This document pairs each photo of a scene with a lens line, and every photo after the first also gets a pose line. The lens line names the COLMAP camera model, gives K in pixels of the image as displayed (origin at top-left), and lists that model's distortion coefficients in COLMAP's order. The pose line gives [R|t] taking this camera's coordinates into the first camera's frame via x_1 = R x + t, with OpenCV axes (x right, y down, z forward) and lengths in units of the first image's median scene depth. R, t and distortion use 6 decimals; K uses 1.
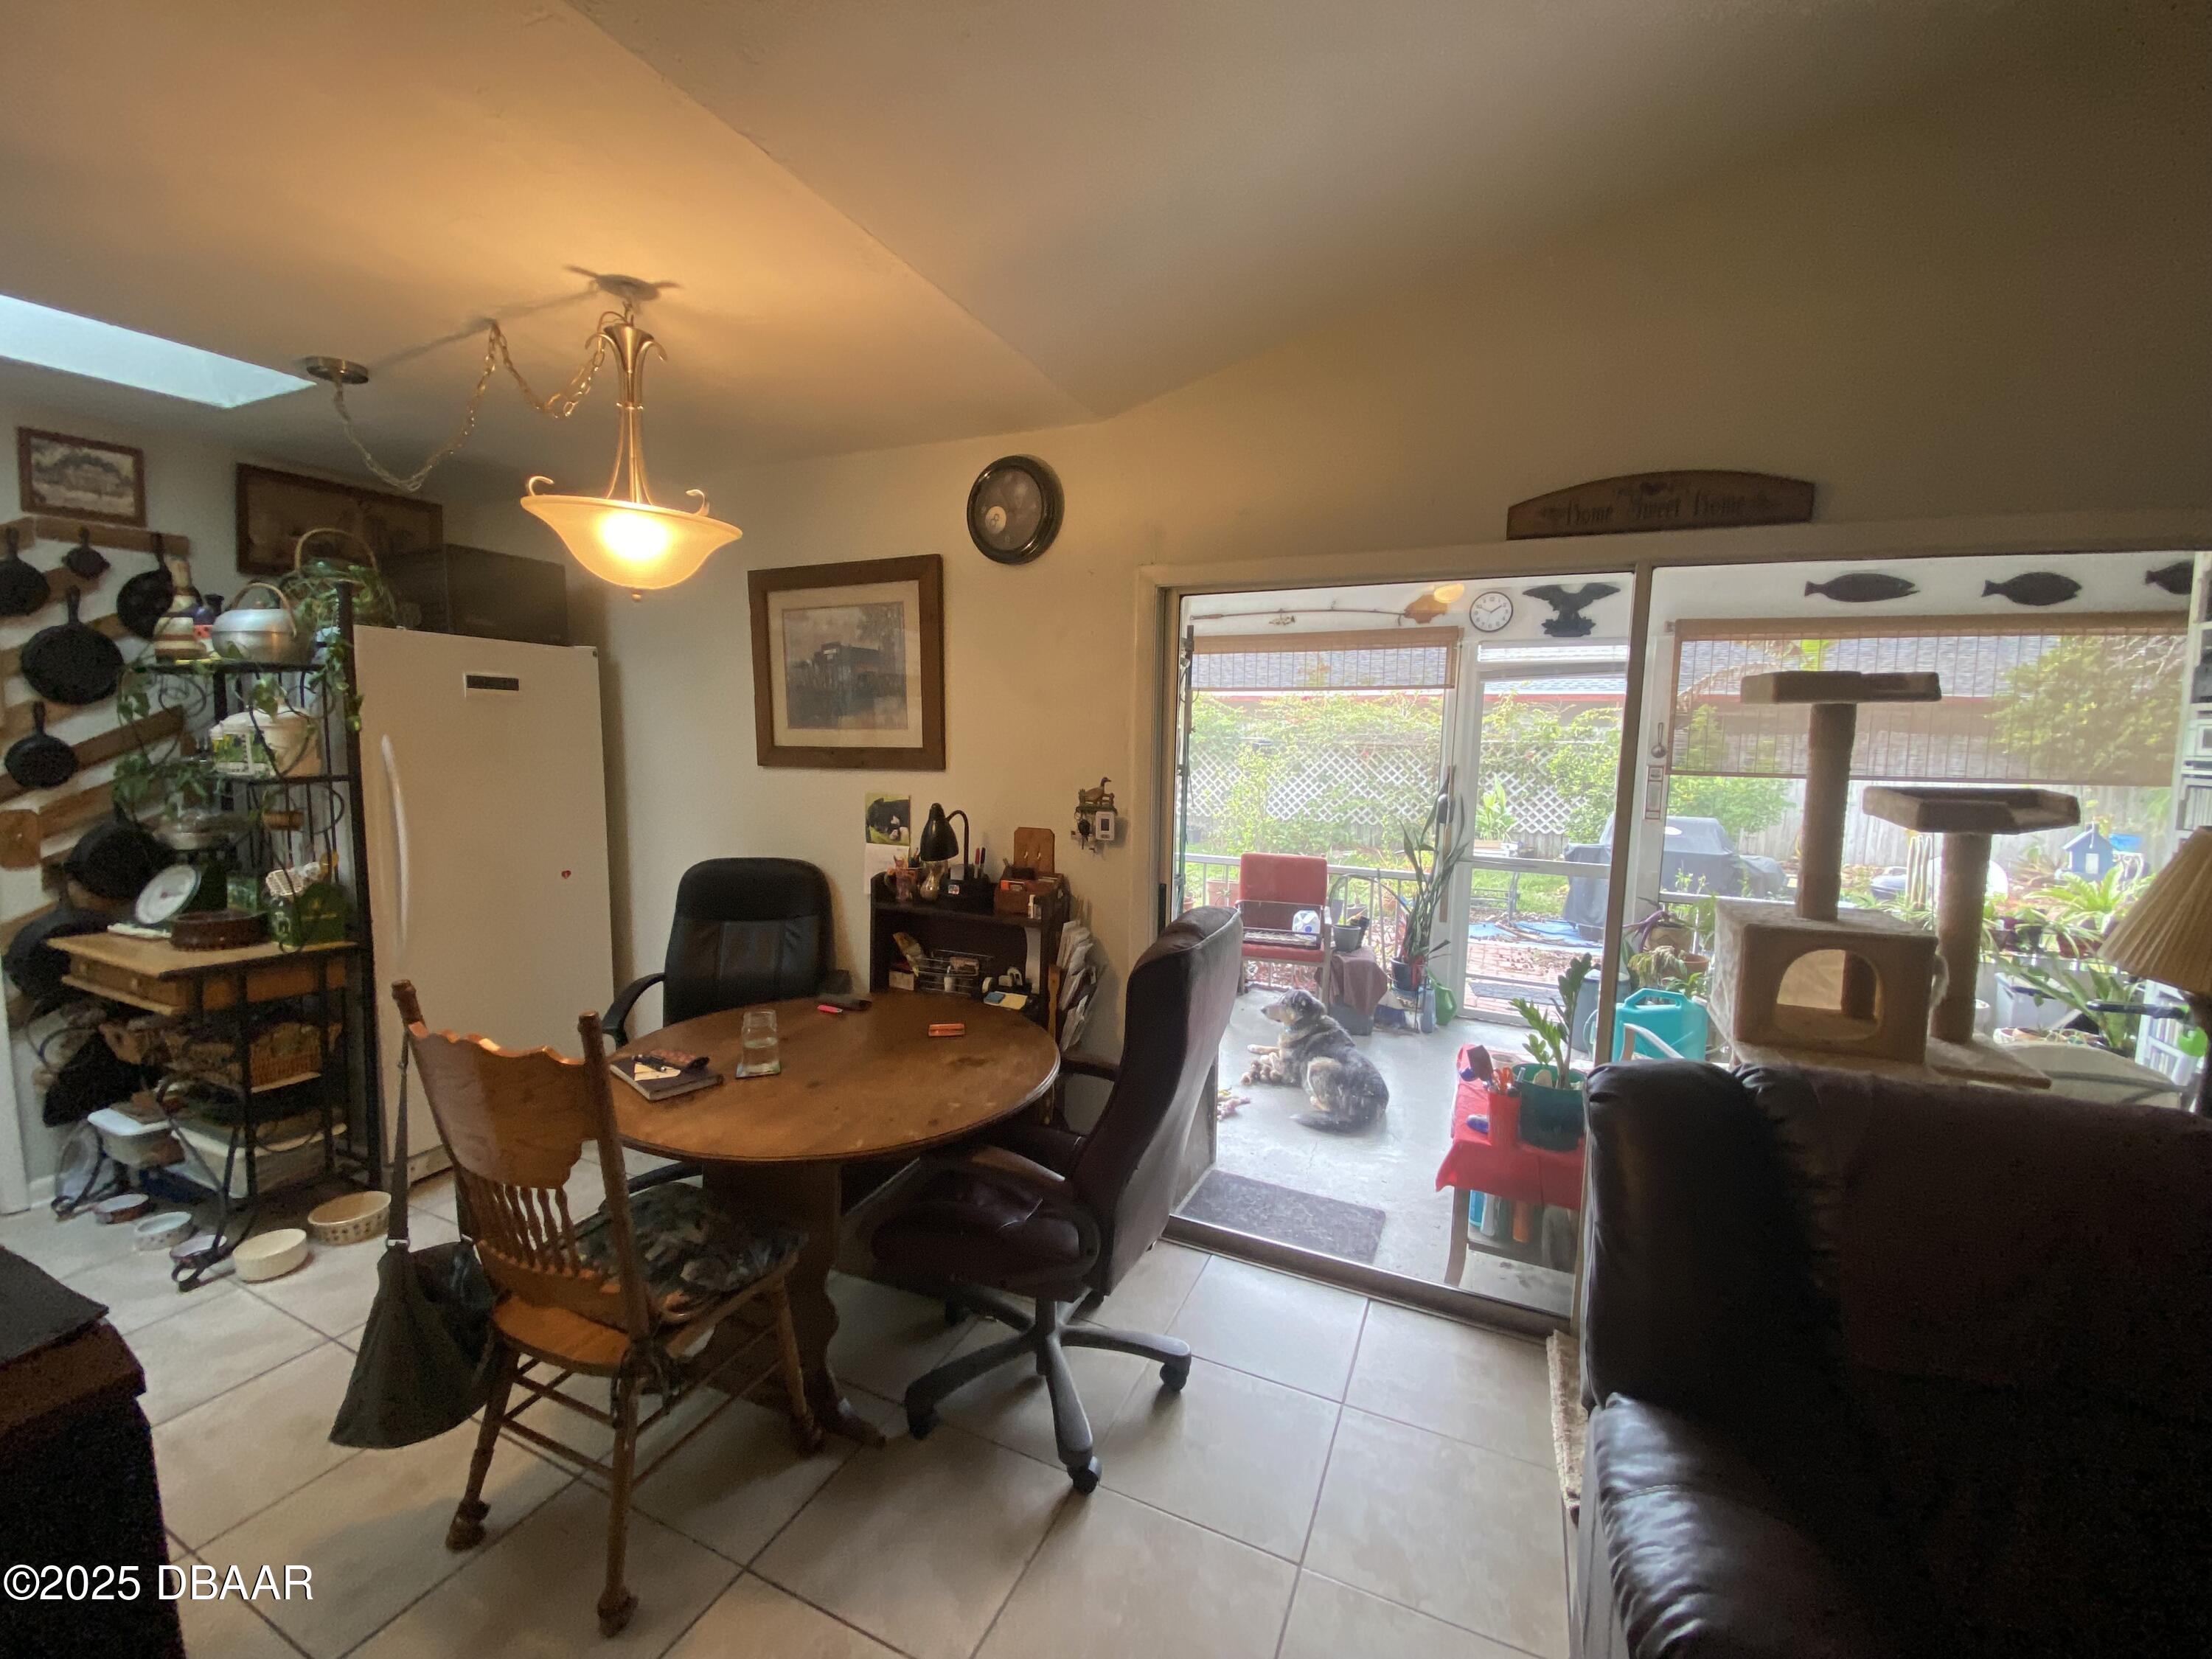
lens RADIAL K [[880.2, 0, 1104.6], [0, 880.2, 820.6], [0, 0, 1]] dist [0.001667, -0.012013]
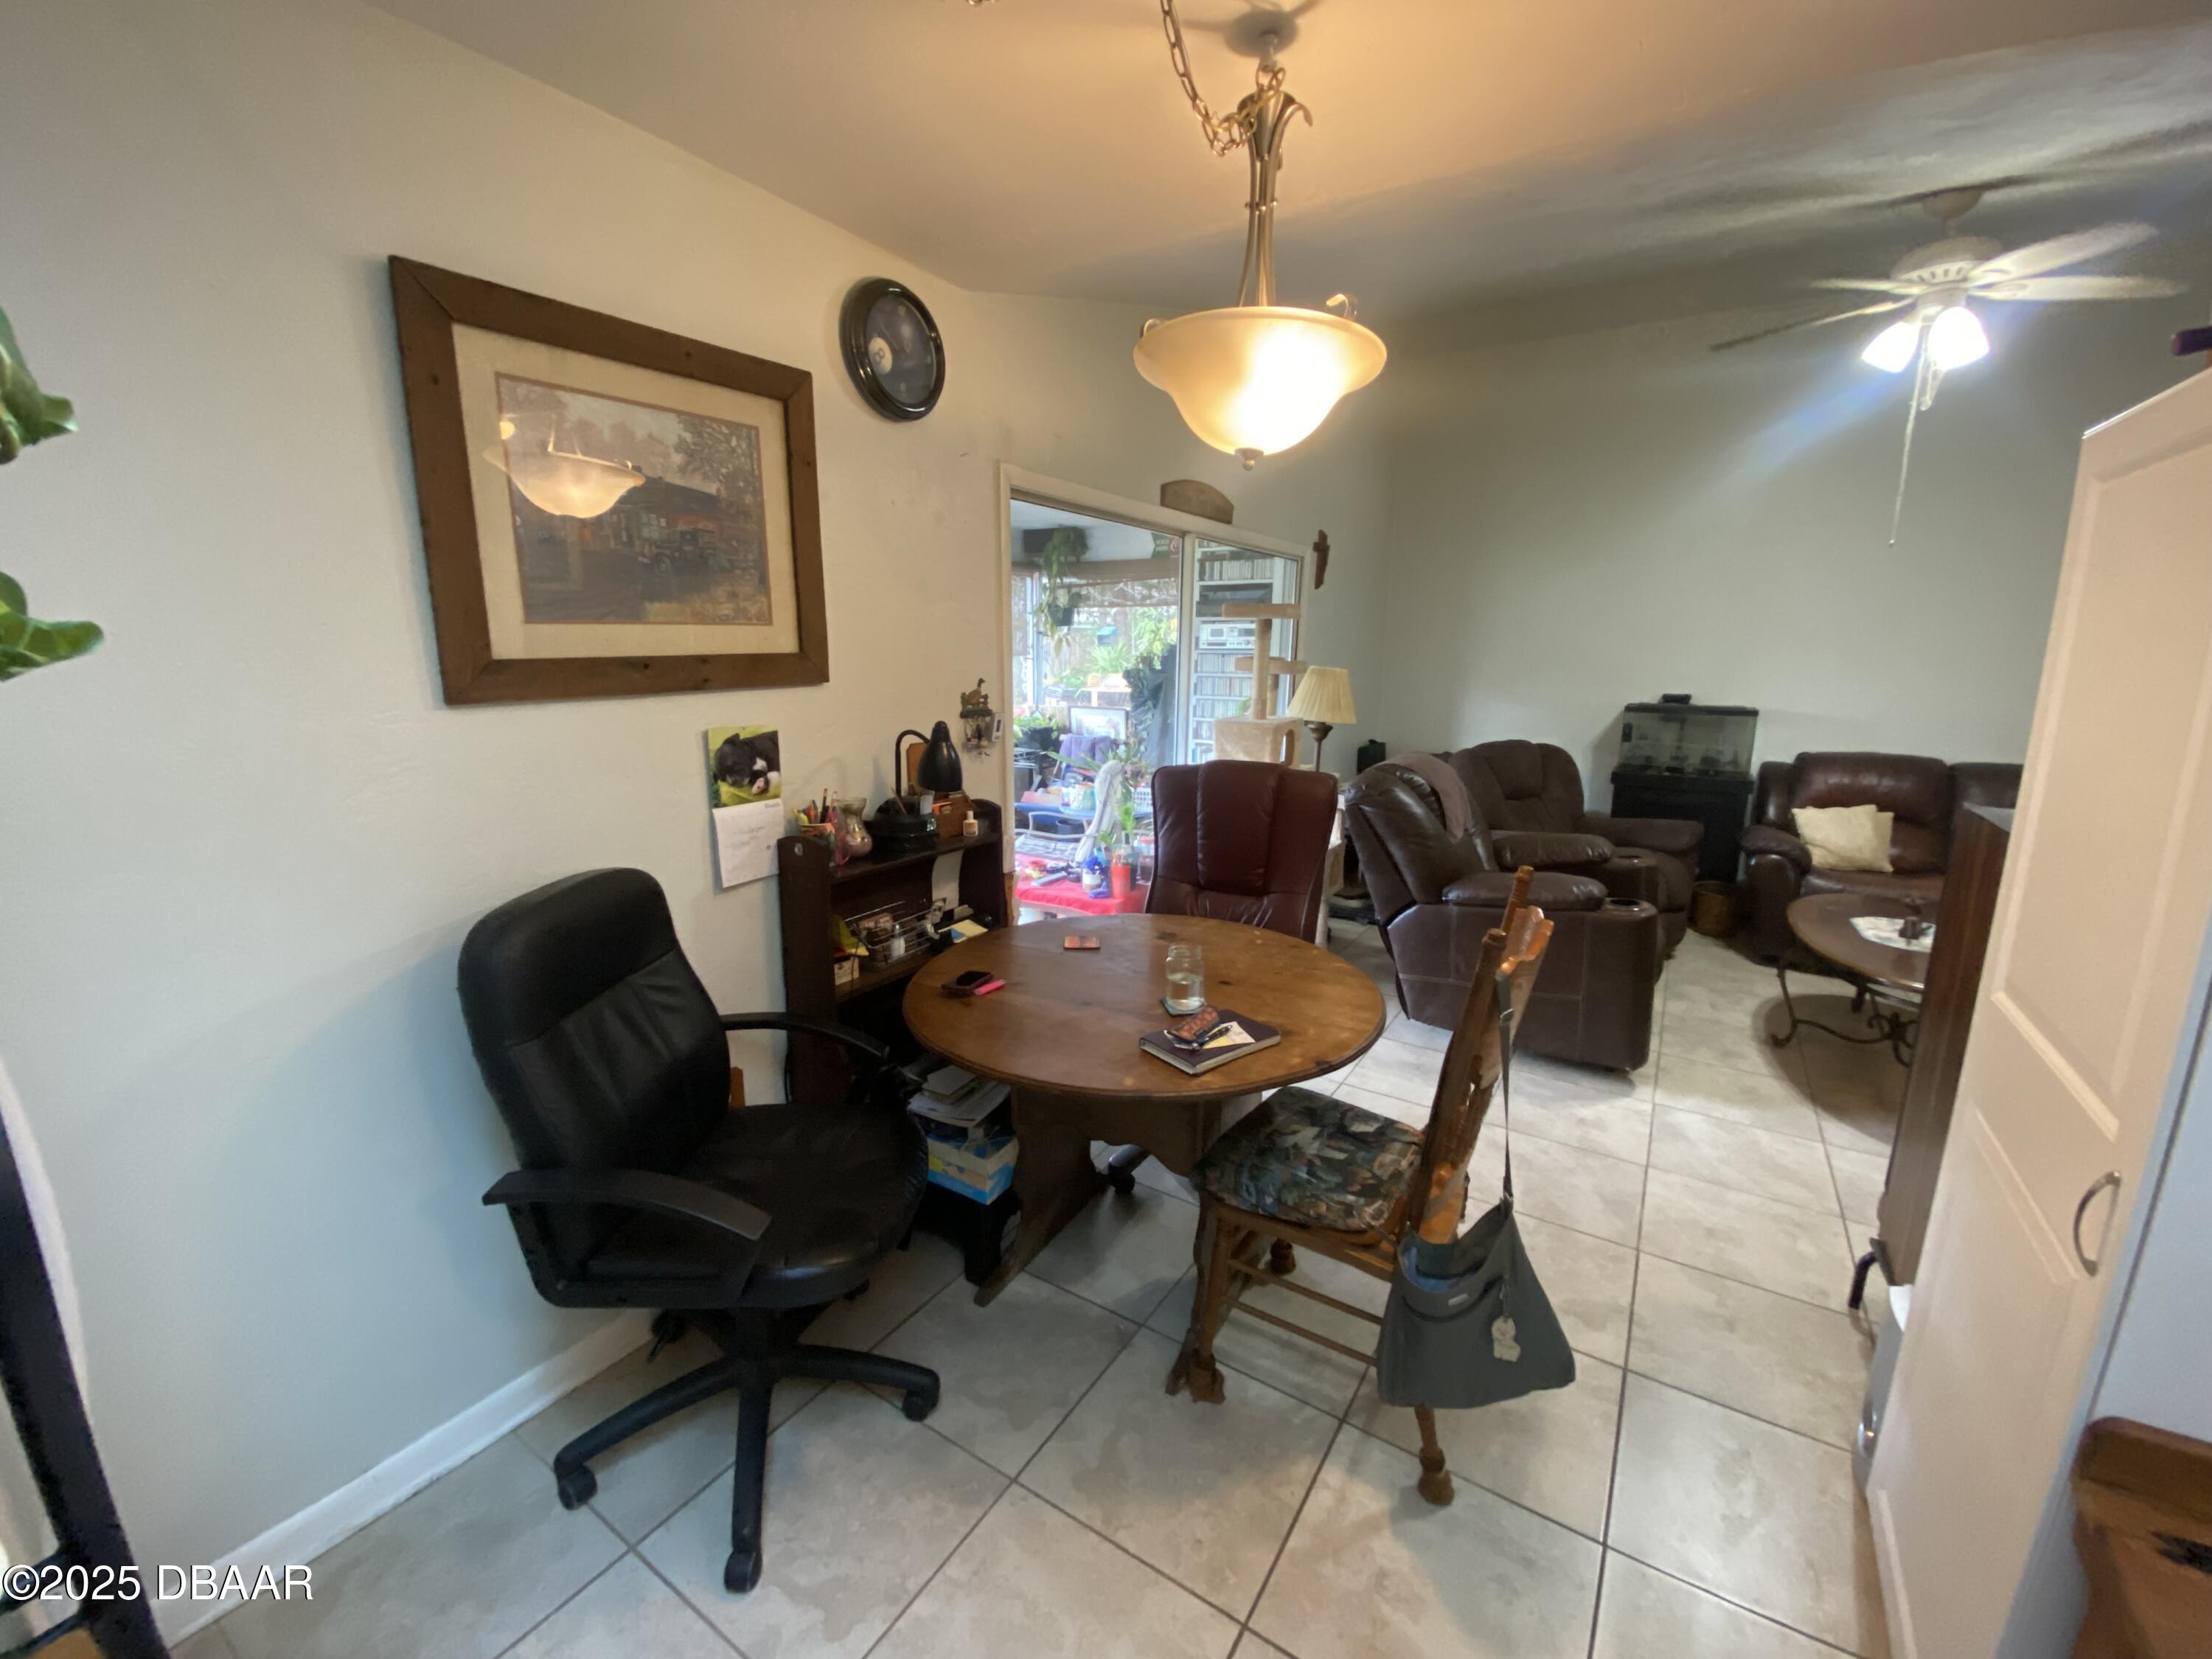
lens RADIAL K [[882.9, 0, 1112.9], [0, 882.9, 825.1], [0, 0, 1]] dist [-0.000902, -0.013015]
pose [[0.155727, -0.211640, 0.964861, -0.853694], [0.094324, 0.975501, 0.198750, -0.063206], [-0.983286, 0.060059, 0.171874, 0.622874]]
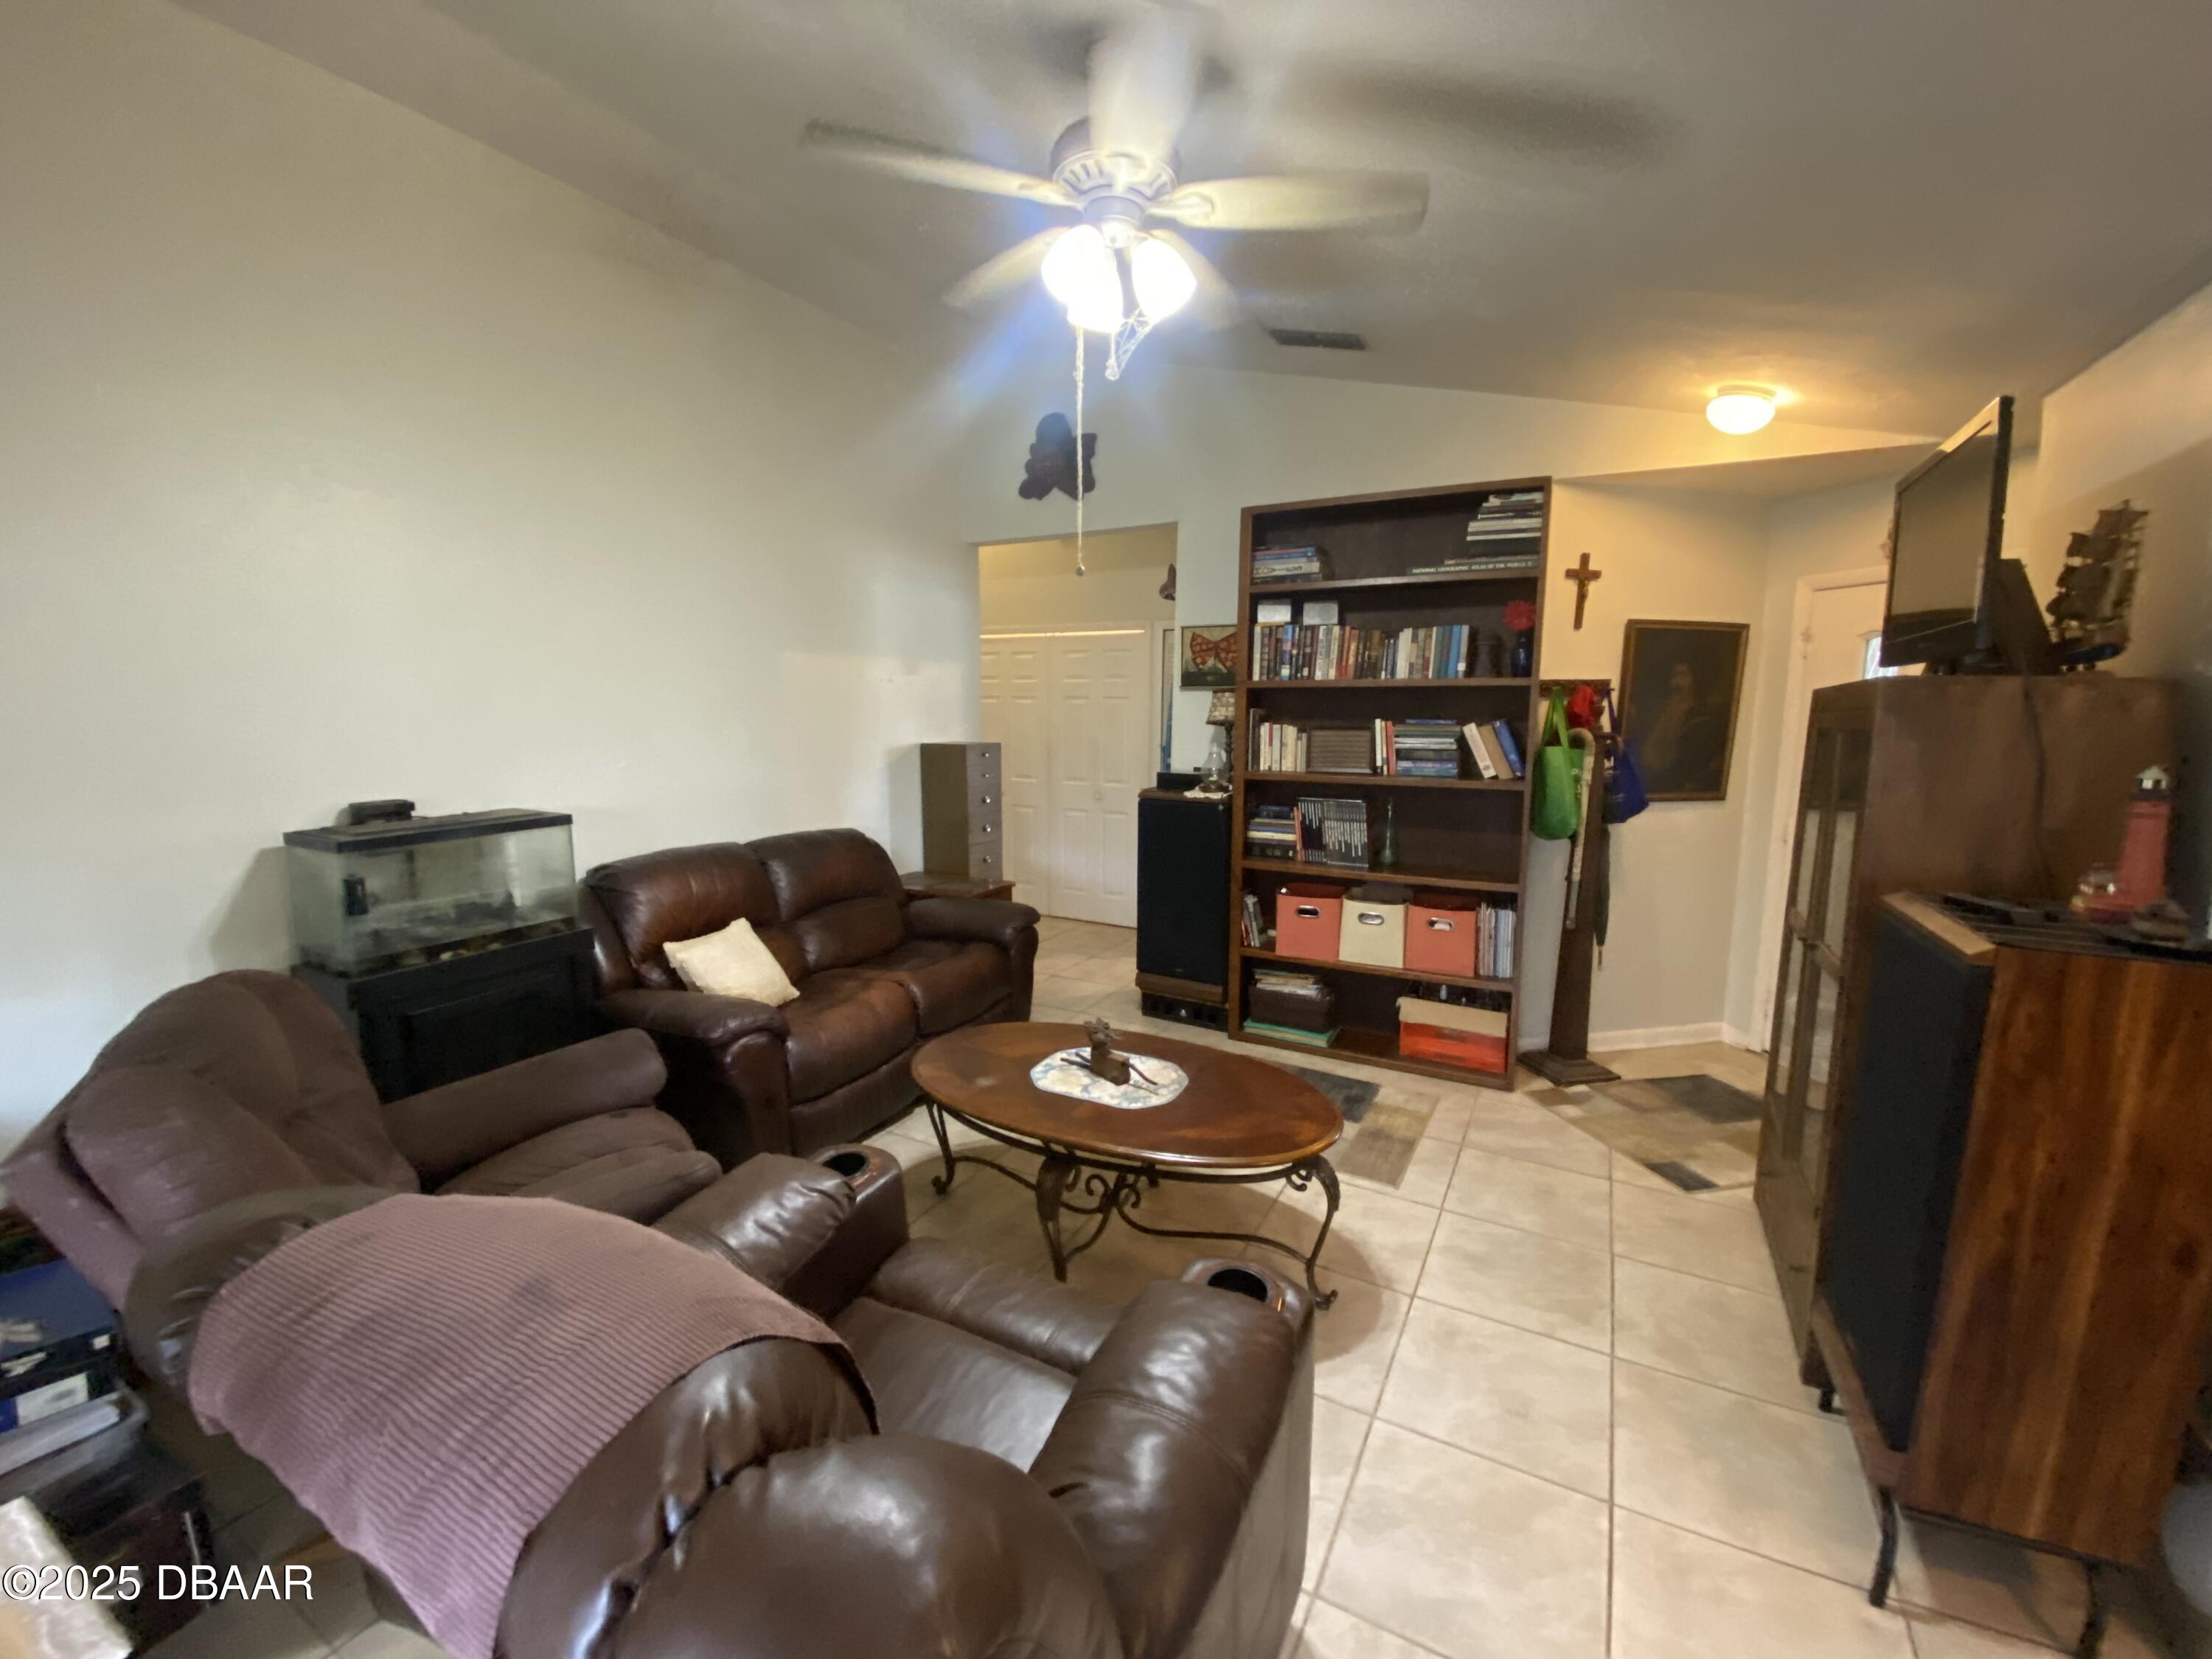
lens RADIAL K [[882.9, 0, 1112.9], [0, 882.9, 825.1], [0, 0, 1]] dist [-0.000902, -0.013015]
pose [[-0.995169, -0.031556, 0.092968, 0.216223], [-0.011098, 0.977024, 0.212839, -0.039992], [-0.097548, 0.210779, -0.972654, 0.618840]]
